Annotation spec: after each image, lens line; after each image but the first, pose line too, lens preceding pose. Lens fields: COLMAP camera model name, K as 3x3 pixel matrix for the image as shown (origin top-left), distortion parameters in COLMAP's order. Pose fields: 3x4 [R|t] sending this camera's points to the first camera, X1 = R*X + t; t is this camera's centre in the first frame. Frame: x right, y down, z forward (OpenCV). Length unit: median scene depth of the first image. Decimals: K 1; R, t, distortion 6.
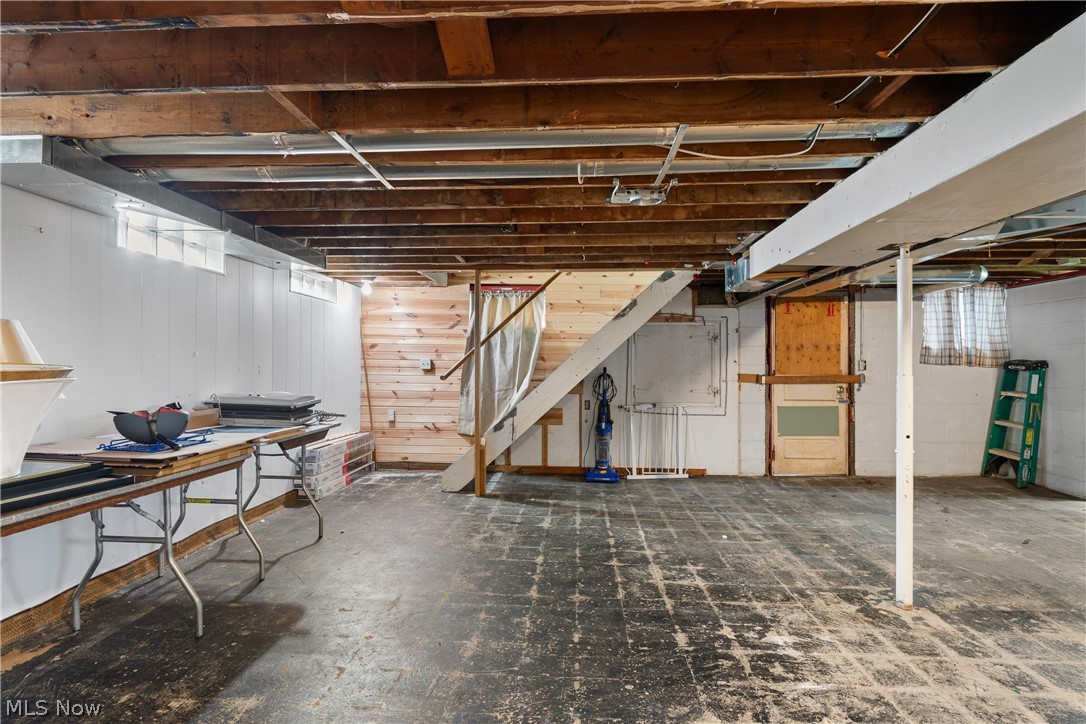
lens RADIAL K [[517.2, 0, 534.8], [0, 517.2, 363.4], [0, 0, 1]] dist [-0.001870, -0.000589]
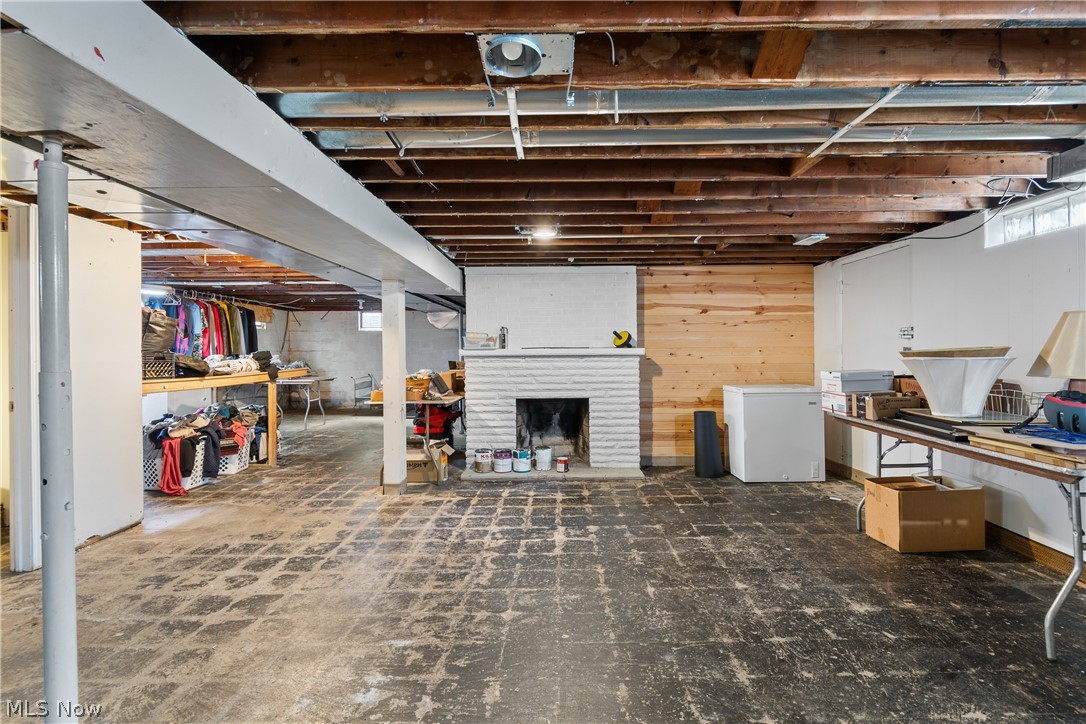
lens RADIAL K [[517.2, 0, 552.7], [0, 517.2, 355.4], [0, 0, 1]] dist [-0.001870, -0.000589]
pose [[-0.997245, 0.003872, -0.074083, 0.260823], [0.002978, 0.999921, 0.012172, 0.003057], [0.074125, 0.011918, -0.997178, 1.888506]]
